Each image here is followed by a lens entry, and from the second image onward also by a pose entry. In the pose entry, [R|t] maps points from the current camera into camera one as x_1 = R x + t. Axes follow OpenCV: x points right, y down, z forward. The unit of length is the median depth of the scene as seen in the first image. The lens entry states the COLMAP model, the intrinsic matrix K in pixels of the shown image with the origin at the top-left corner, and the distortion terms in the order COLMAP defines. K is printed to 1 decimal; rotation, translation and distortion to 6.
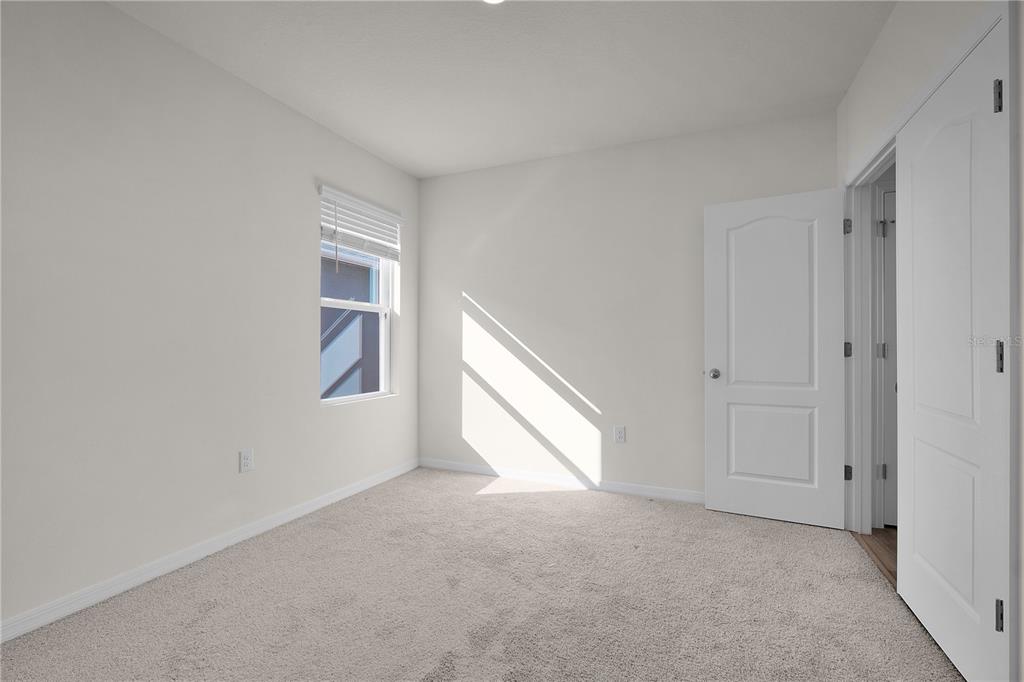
lens RADIAL K [[451.7, 0, 512.0], [0, 451.7, 341.0], [0, 0, 1]] dist [-0.004534, 0.000562]
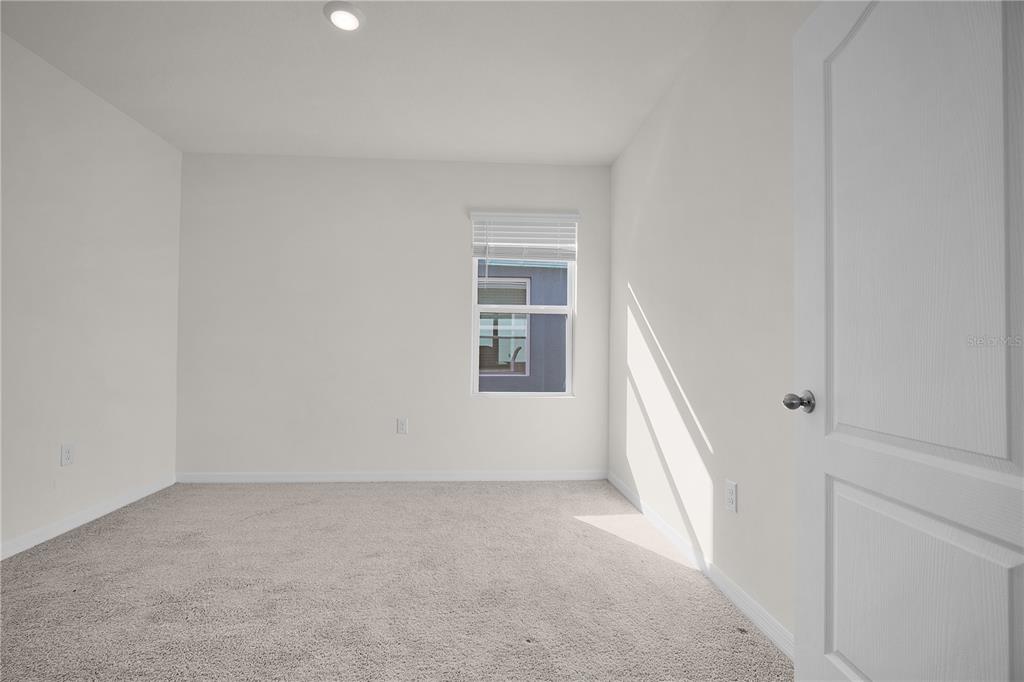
lens RADIAL K [[451.7, 0, 512.0], [0, 451.7, 341.0], [0, 0, 1]] dist [-0.004534, 0.000562]
pose [[0.468845, -0.017156, -0.883114, 0.609355], [-0.000829, 0.999802, -0.019863, 0.020289], [0.883280, 0.010045, 0.468738, 0.471217]]
